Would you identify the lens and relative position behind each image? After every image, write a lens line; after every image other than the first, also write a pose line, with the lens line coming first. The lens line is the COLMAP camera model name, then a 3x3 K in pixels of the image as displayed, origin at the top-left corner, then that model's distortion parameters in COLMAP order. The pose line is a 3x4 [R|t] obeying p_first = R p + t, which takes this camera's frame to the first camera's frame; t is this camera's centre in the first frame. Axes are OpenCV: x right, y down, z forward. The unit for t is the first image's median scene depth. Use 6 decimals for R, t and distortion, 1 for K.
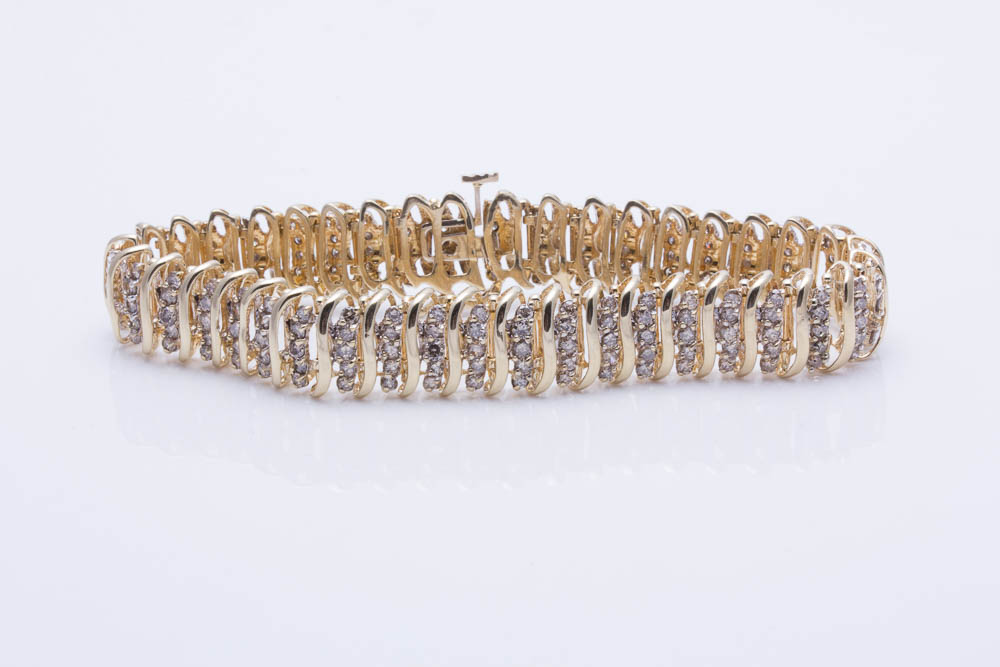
lens RADIAL K [[2971.6, 0, 507.3], [0, 2971.6, 335.8], [0, 0, 1]] dist [-0.033370, 0.000000]
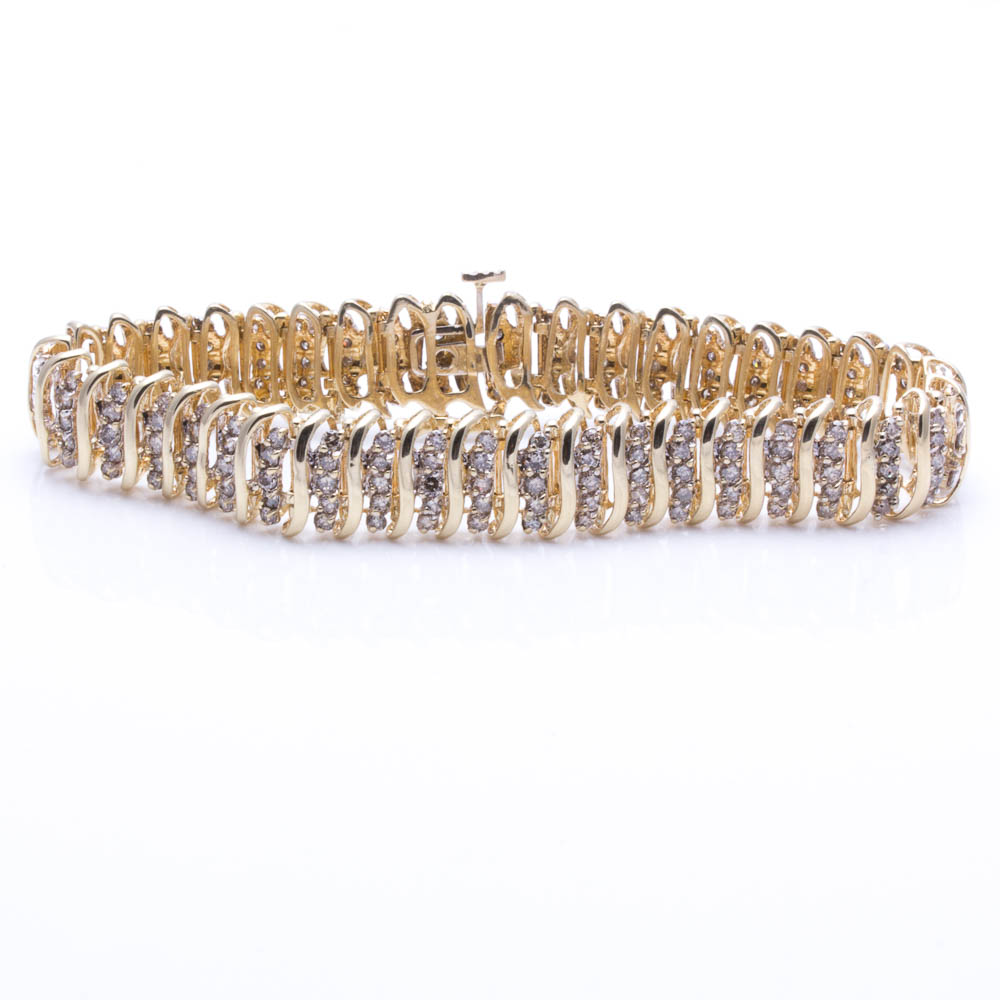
lens RADIAL K [[4892.4, 0, 495.9], [0, 4892.4, 498.4], [0, 0, 1]] dist [0.058118, 0.000000]
pose [[0.999299, 0.021657, 0.030545, -0.047399], [-0.022064, 0.999671, 0.013055, -0.009323], [-0.030252, -0.013720, 0.999448, -0.376931]]
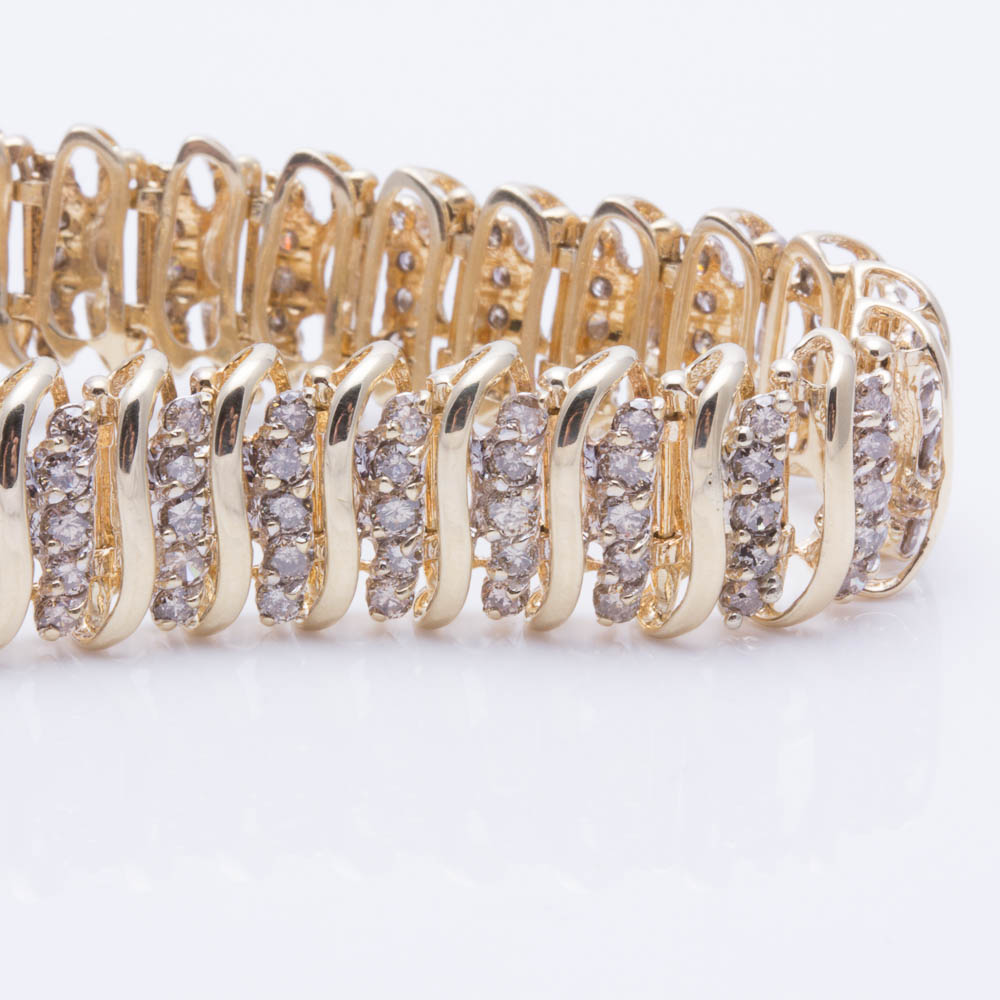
lens RADIAL K [[4892.4, 0, 501.0], [0, 4892.4, 502.1], [0, 0, 1]] dist [0.058118, 0.000000]
pose [[0.999046, 0.039872, -0.017837, 0.082901], [-0.039800, 0.999198, 0.004356, -0.004574], [0.017996, -0.003642, 0.999831, 0.387265]]
